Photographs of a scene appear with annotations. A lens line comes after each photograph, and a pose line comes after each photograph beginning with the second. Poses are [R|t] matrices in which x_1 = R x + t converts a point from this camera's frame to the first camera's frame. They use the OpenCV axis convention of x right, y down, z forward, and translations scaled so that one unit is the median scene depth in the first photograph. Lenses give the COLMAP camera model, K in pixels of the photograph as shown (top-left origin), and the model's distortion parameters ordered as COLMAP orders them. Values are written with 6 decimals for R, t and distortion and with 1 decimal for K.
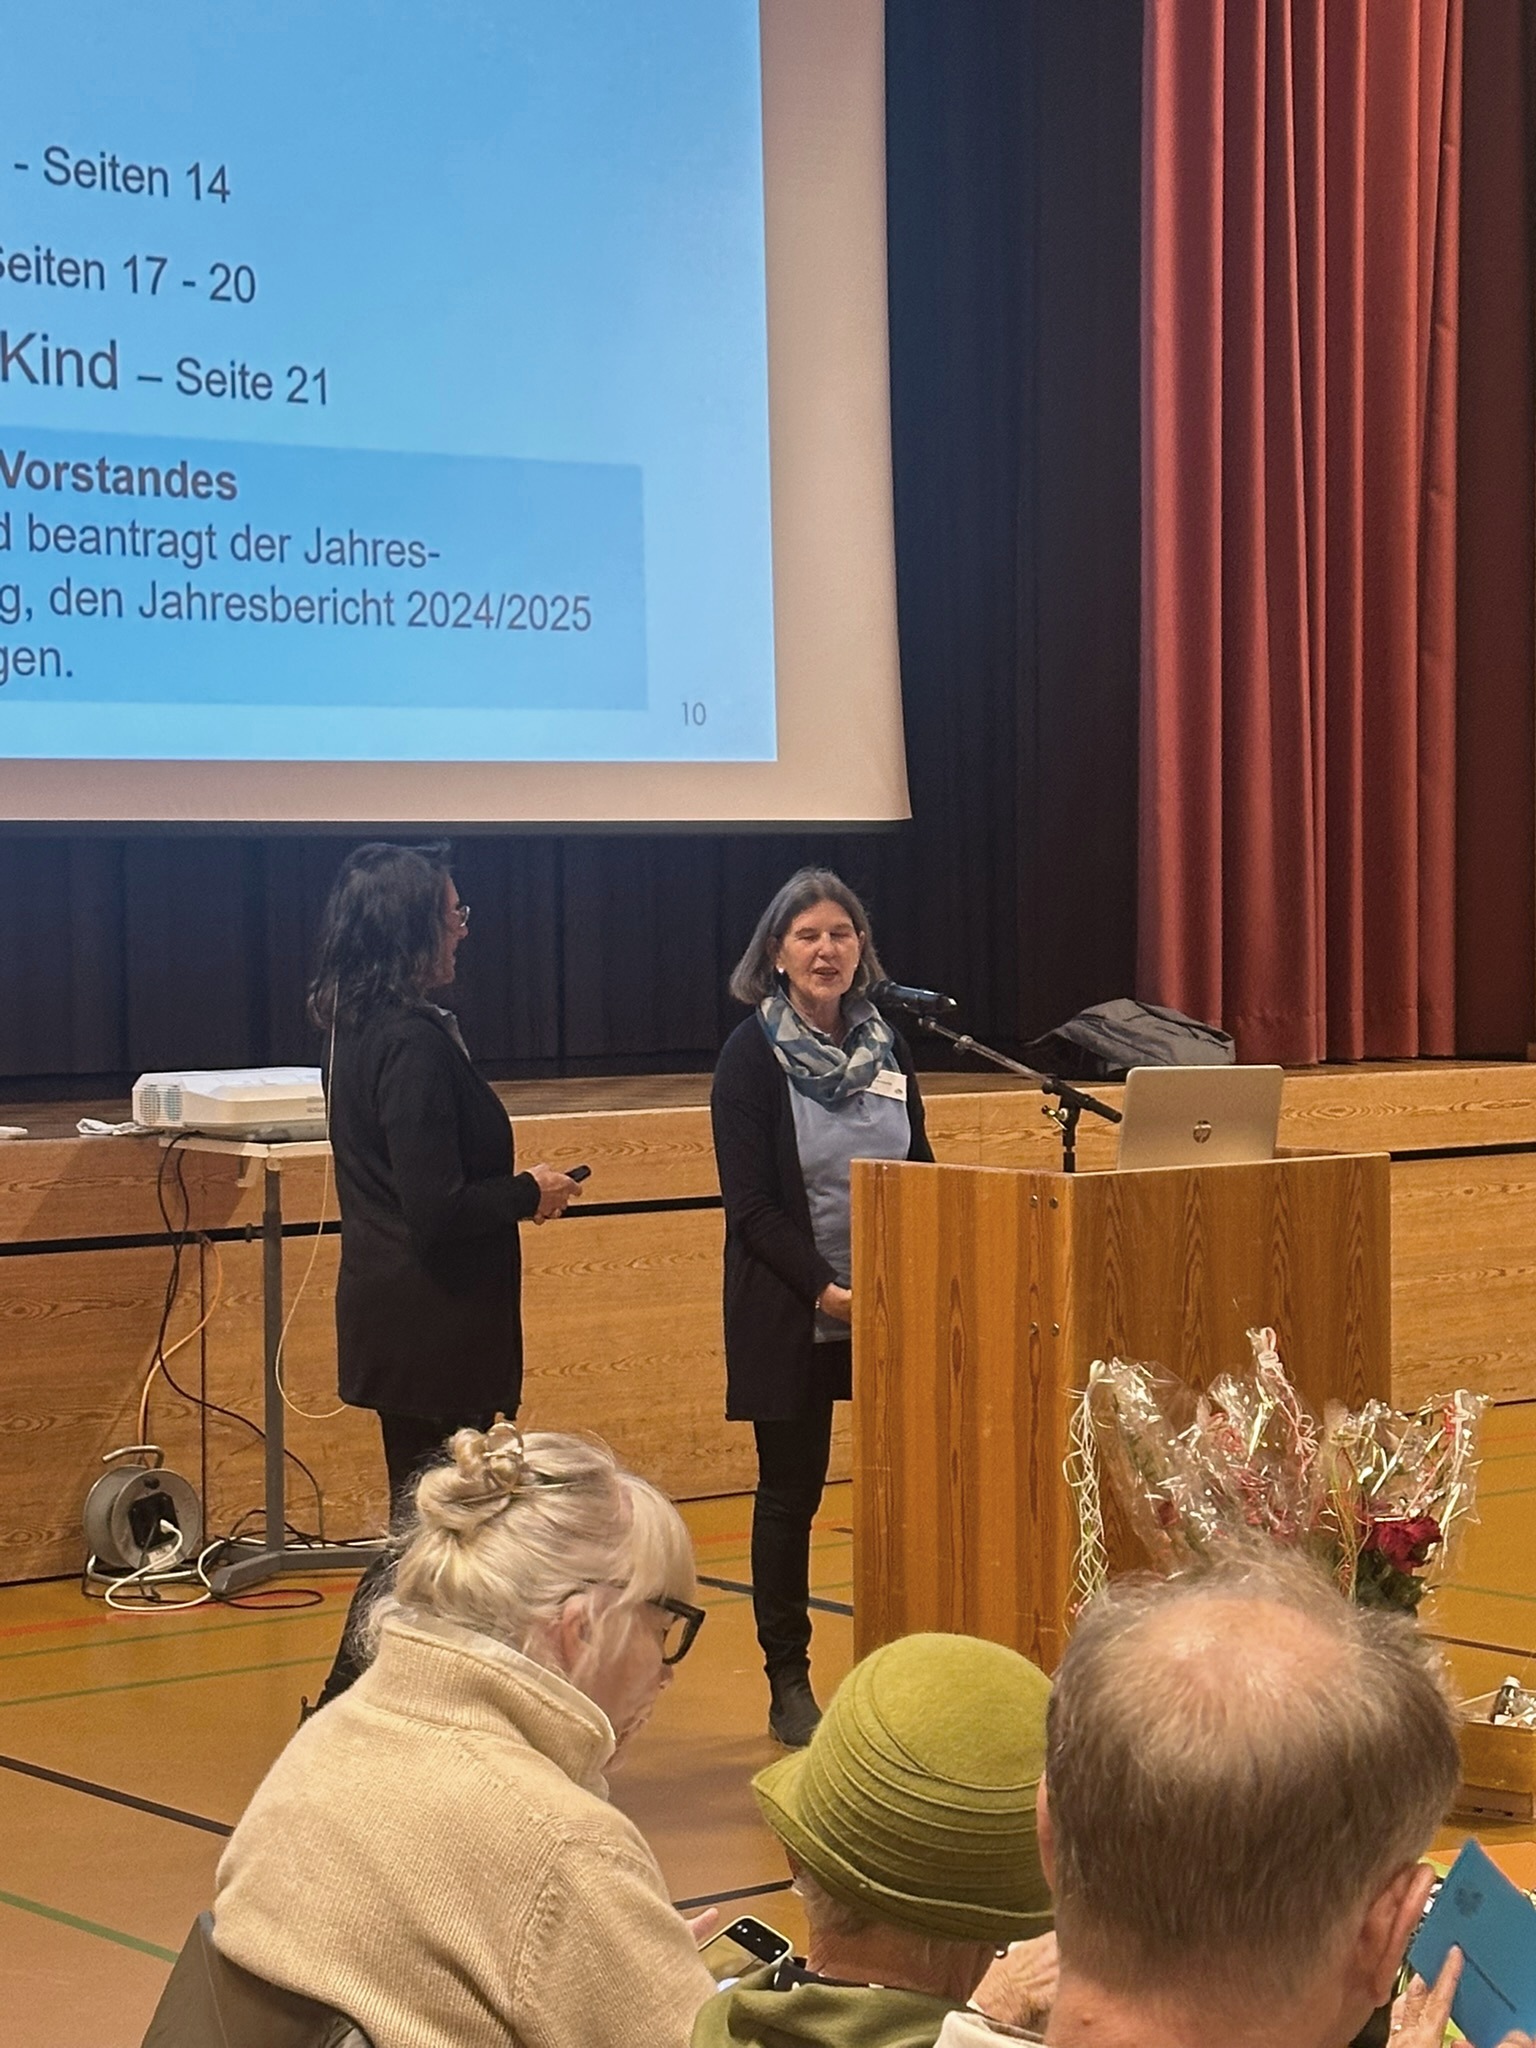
lens RADIAL K [[4439.0, 0, 768.0], [0, 4439.0, 1024.0], [0, 0, 1]] dist [0.160844, -0.056825]
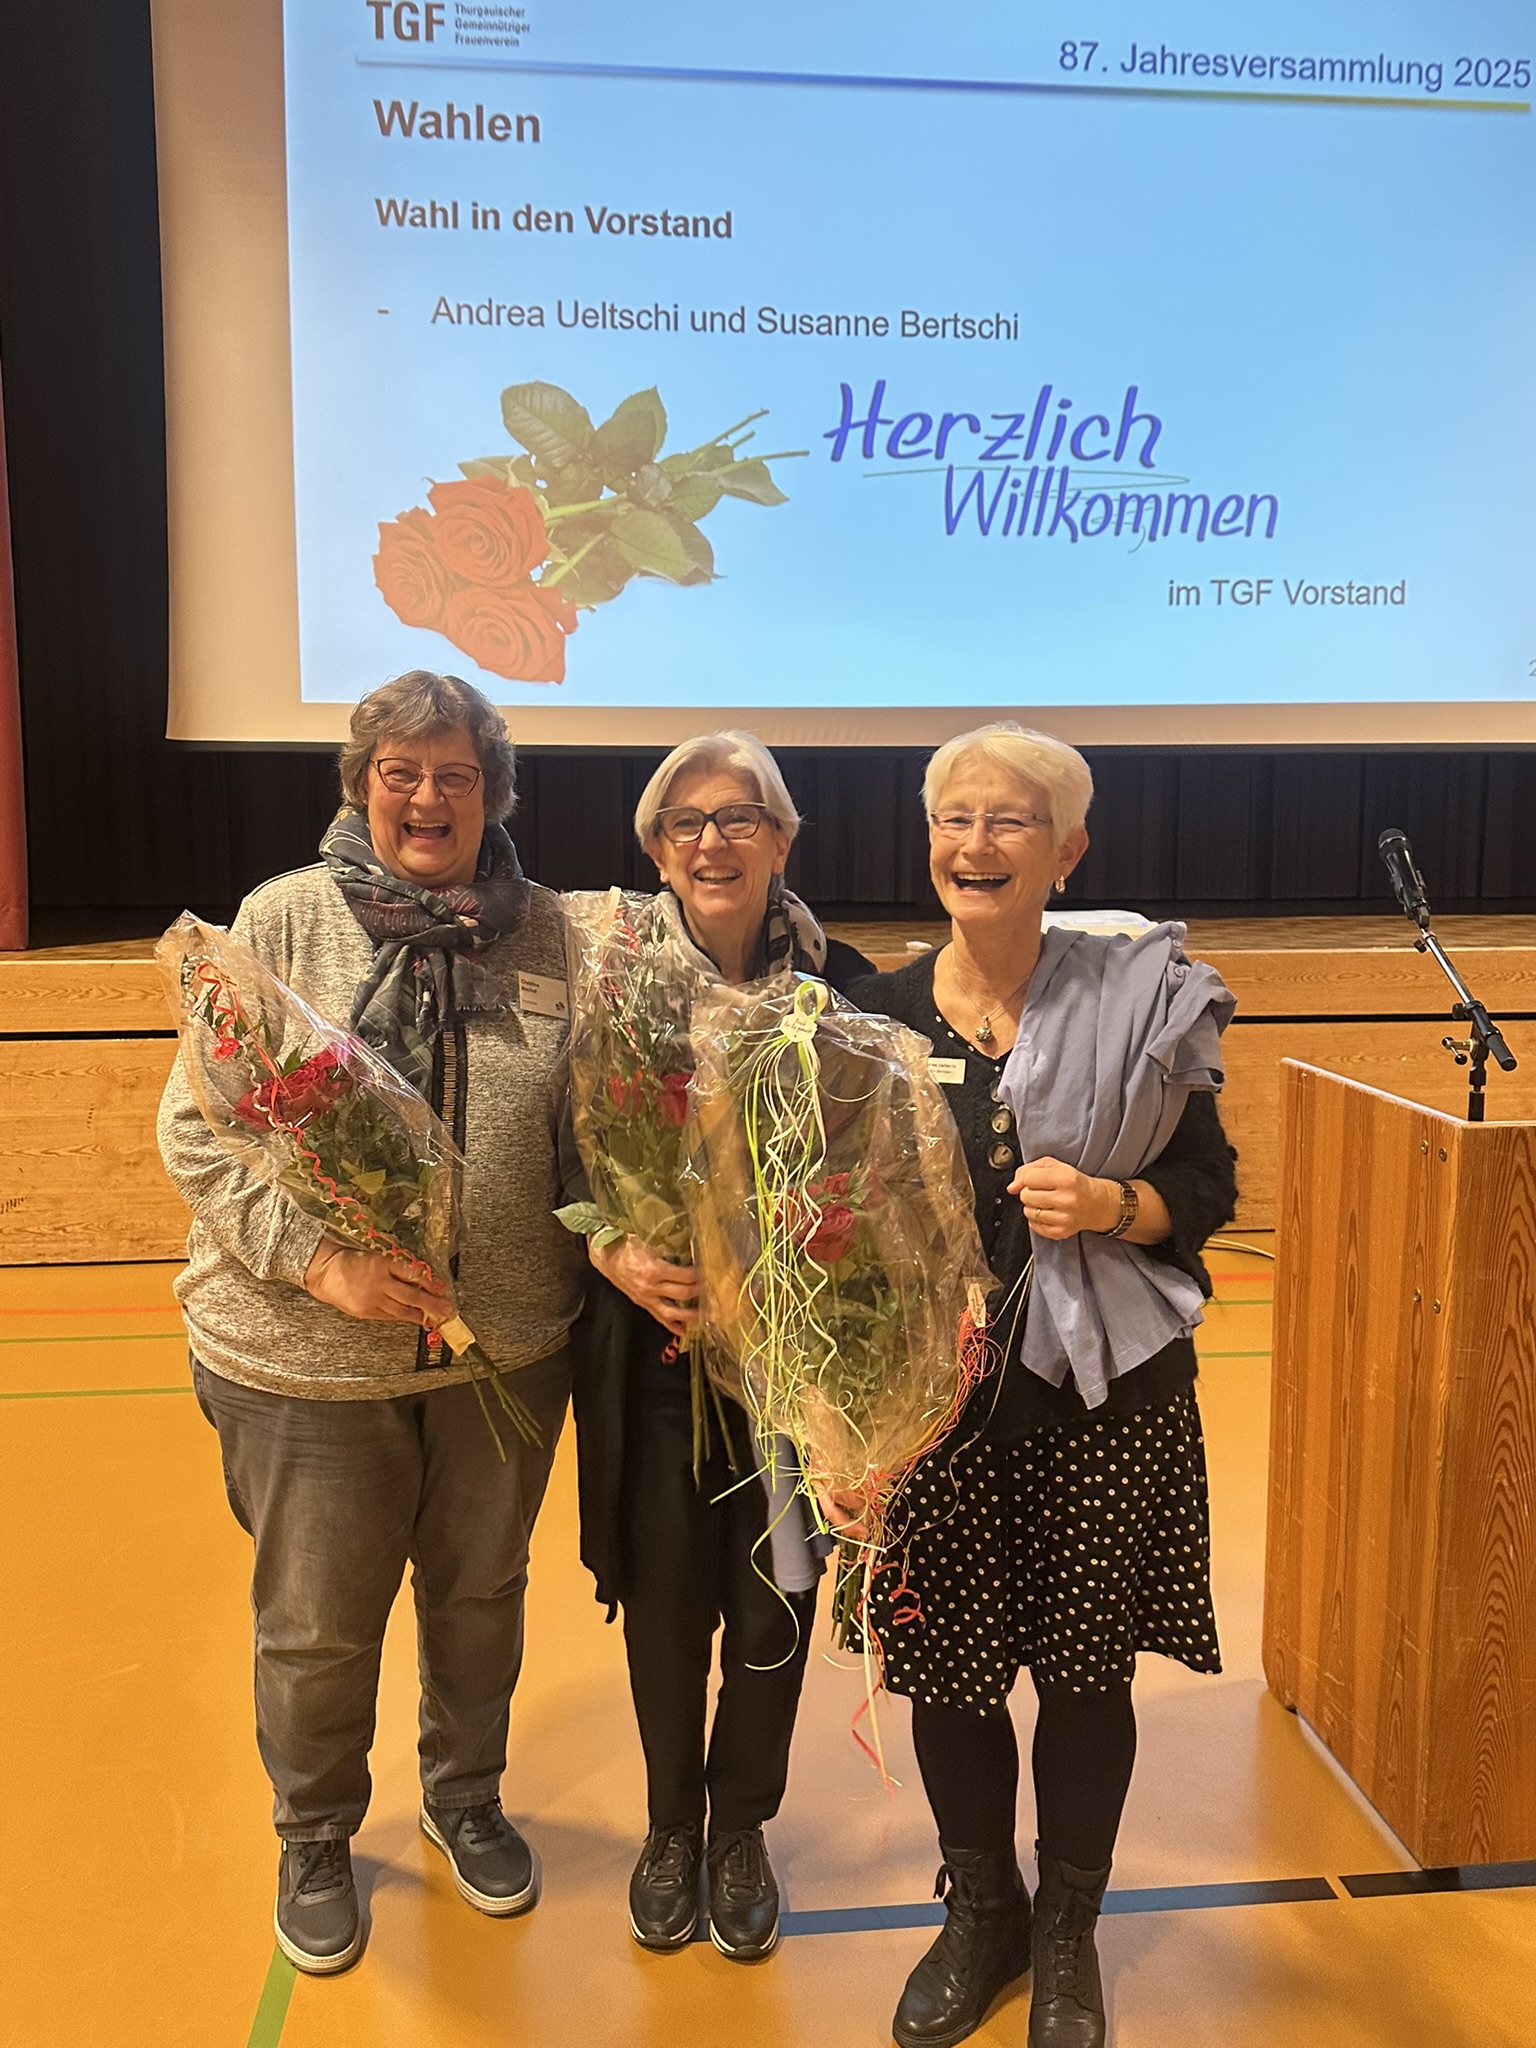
lens RADIAL K [[1665.7, 0, 765.5], [0, 1665.7, 1007.5], [0, 0, 1]] dist [0.019600, -0.019086]
pose [[0.840253, 0.075660, -0.536890, 0.115936], [-0.025487, 0.994633, 0.100279, -0.013329], [0.541596, -0.070576, 0.837671, 0.642860]]
